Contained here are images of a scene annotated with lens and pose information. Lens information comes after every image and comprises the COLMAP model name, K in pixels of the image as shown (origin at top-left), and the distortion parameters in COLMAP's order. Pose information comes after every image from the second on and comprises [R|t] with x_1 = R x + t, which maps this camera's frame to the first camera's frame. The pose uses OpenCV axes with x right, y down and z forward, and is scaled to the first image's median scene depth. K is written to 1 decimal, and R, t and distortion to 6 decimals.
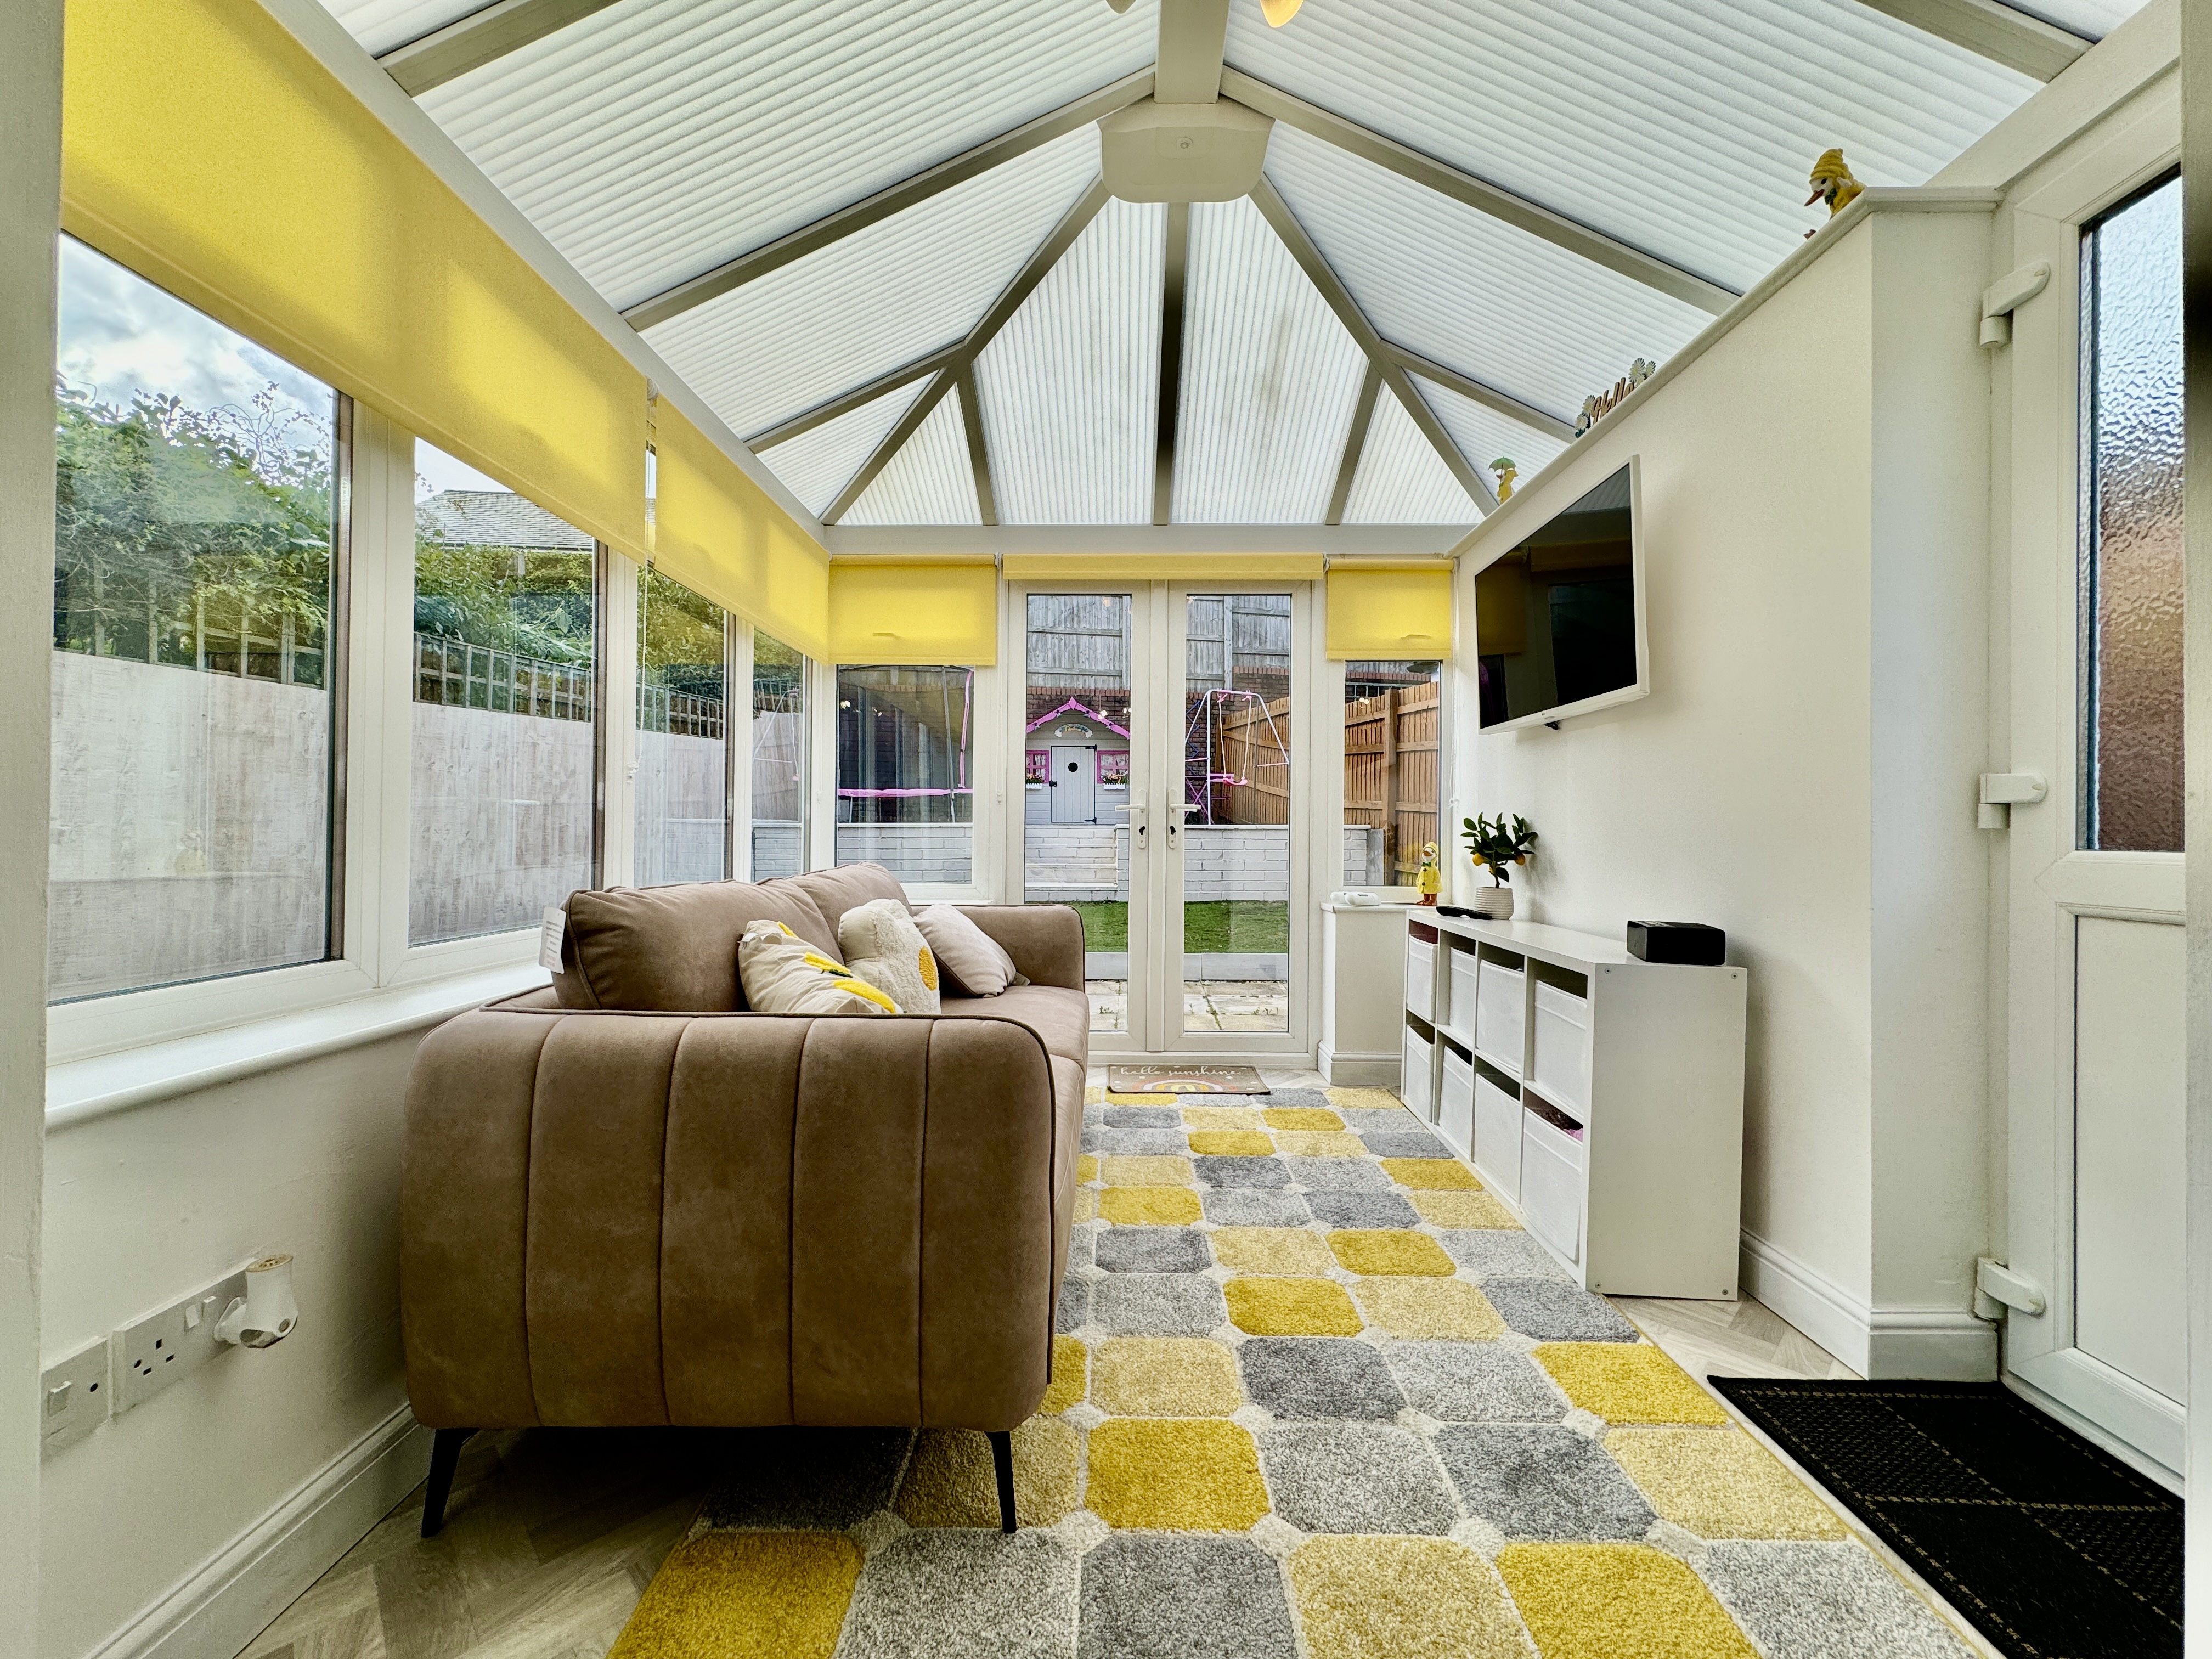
lens RADIAL K [[875.5, 0, 1102.4], [0, 875.5, 822.7], [0, 0, 1]] dist [-0.002389, -0.000262]
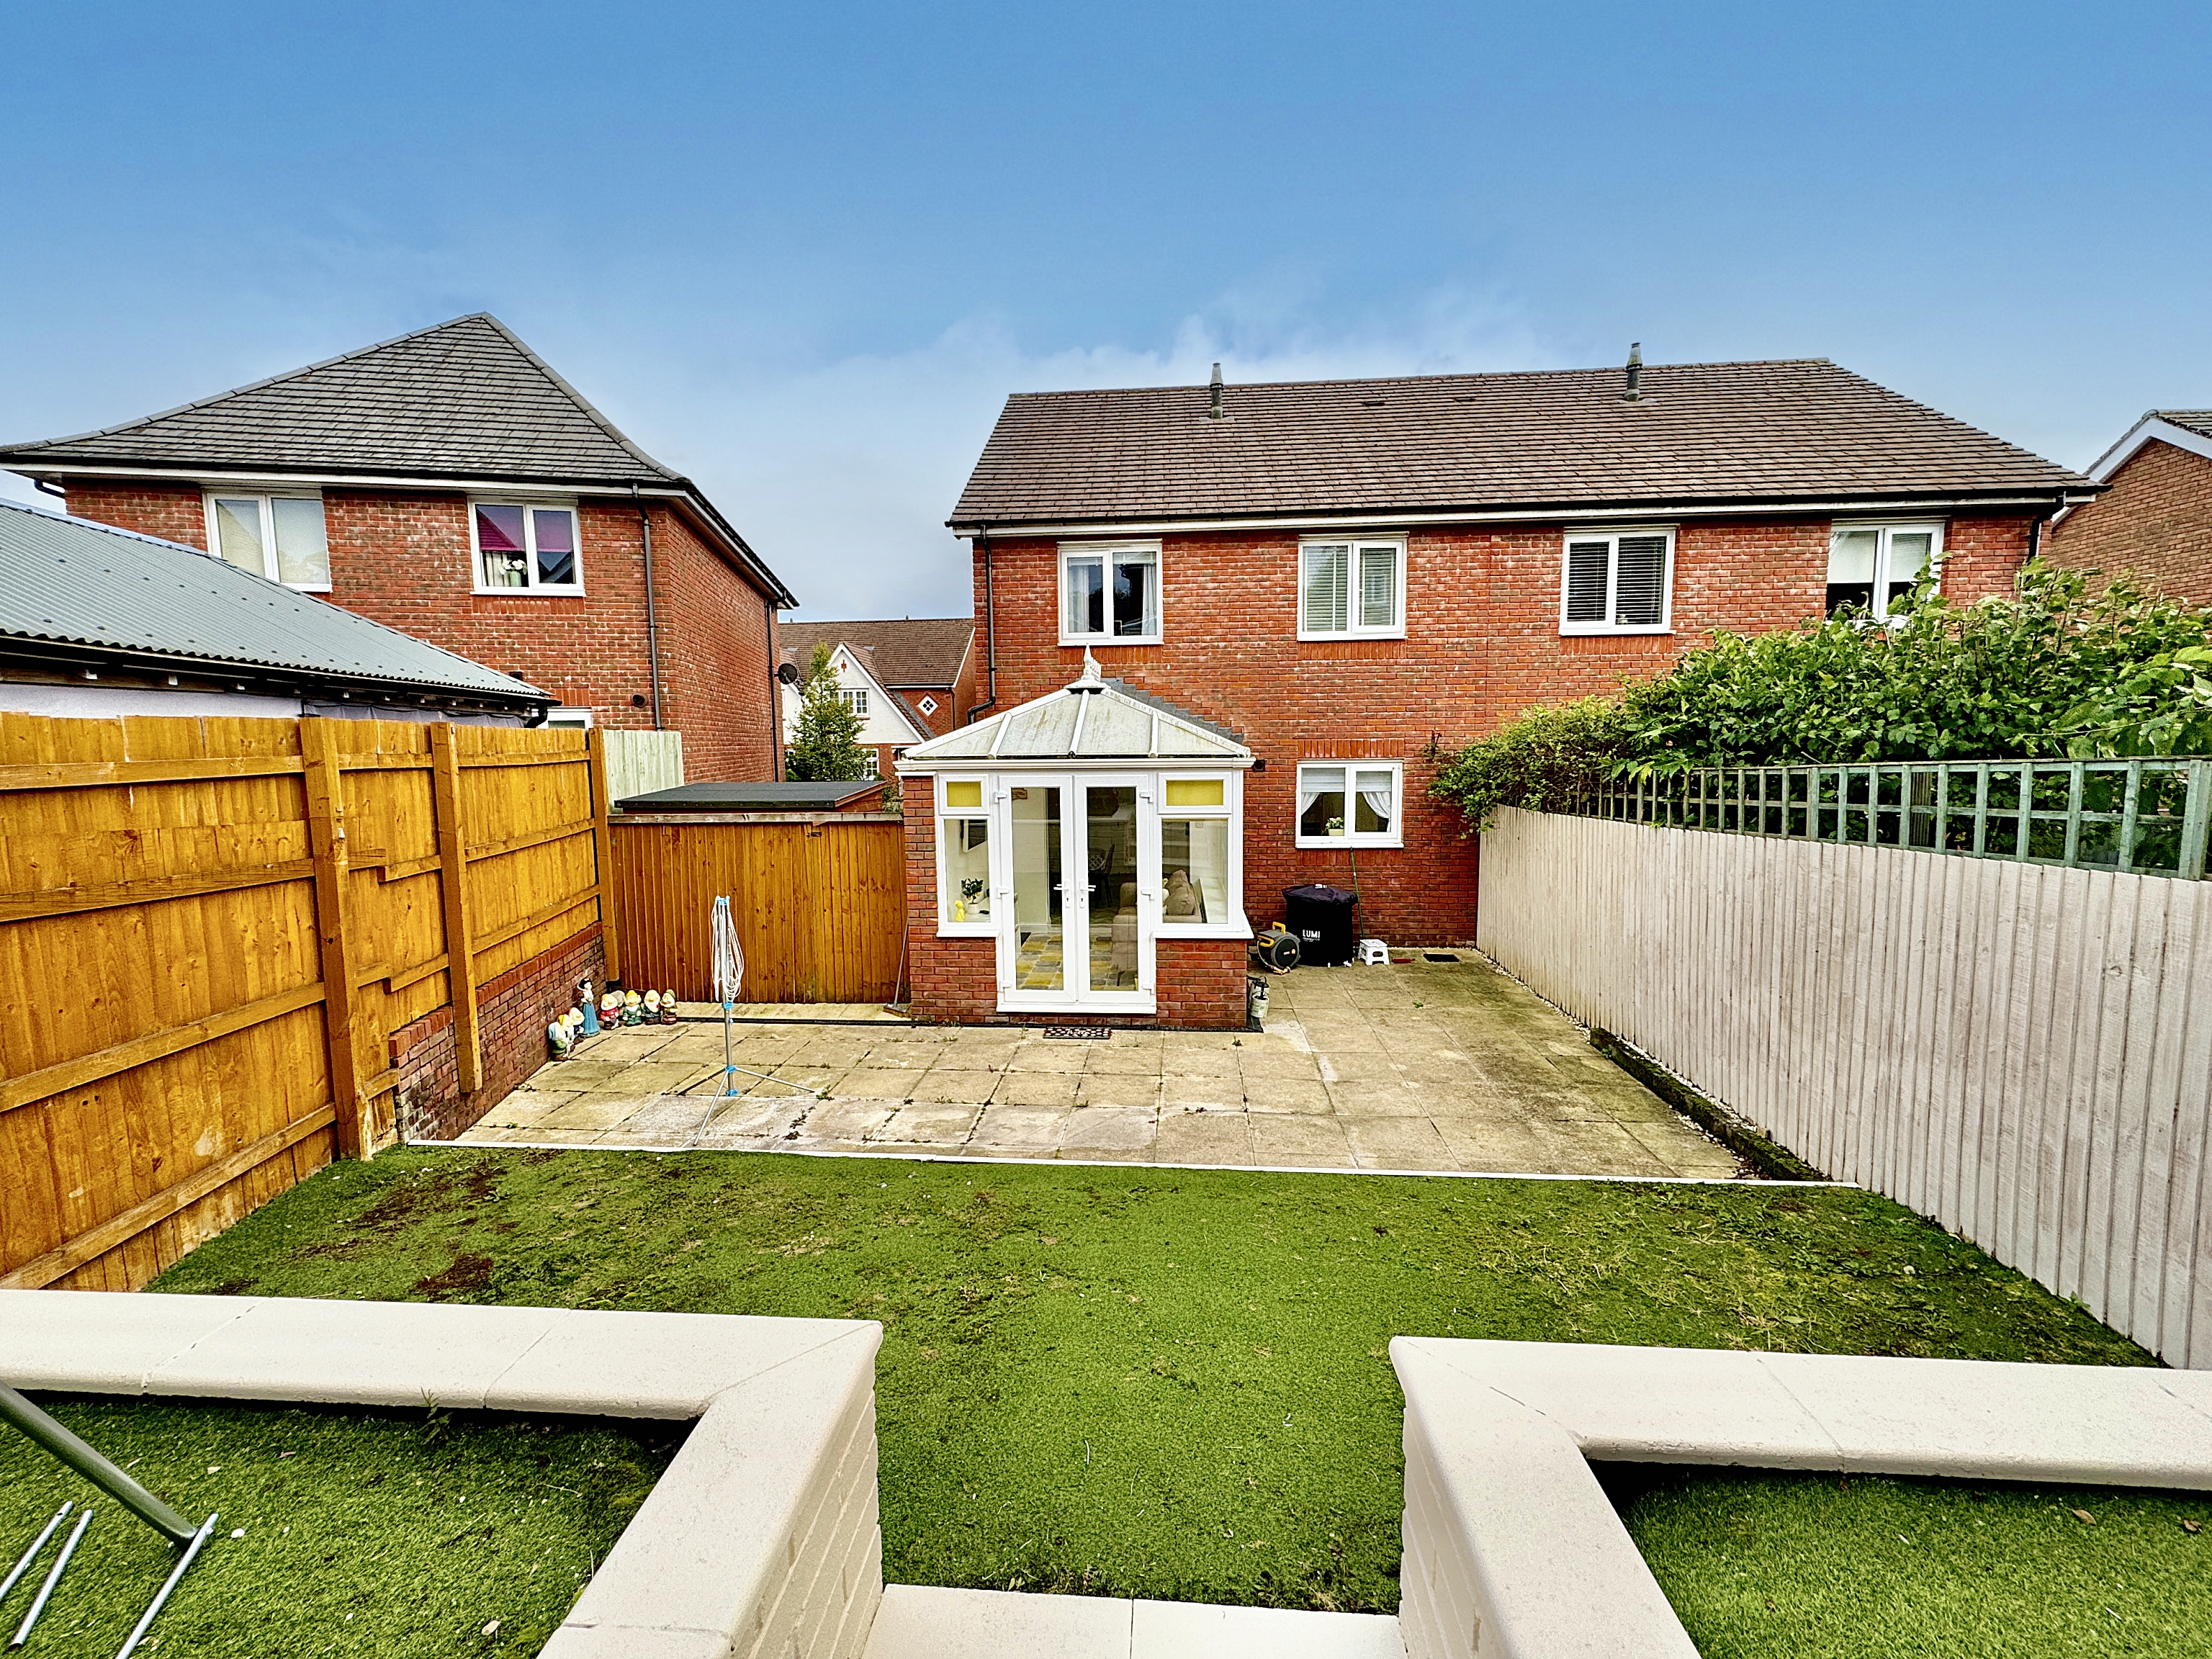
lens RADIAL K [[875.5, 0, 1095.7], [0, 875.5, 823.2], [0, 0, 1]] dist [-0.002389, -0.000262]
pose [[-0.996955, 0.002017, 0.077955, -0.039108], [0.008512, 0.996507, 0.083076, -0.104246], [-0.077515, 0.083487, -0.993490, 0.918343]]
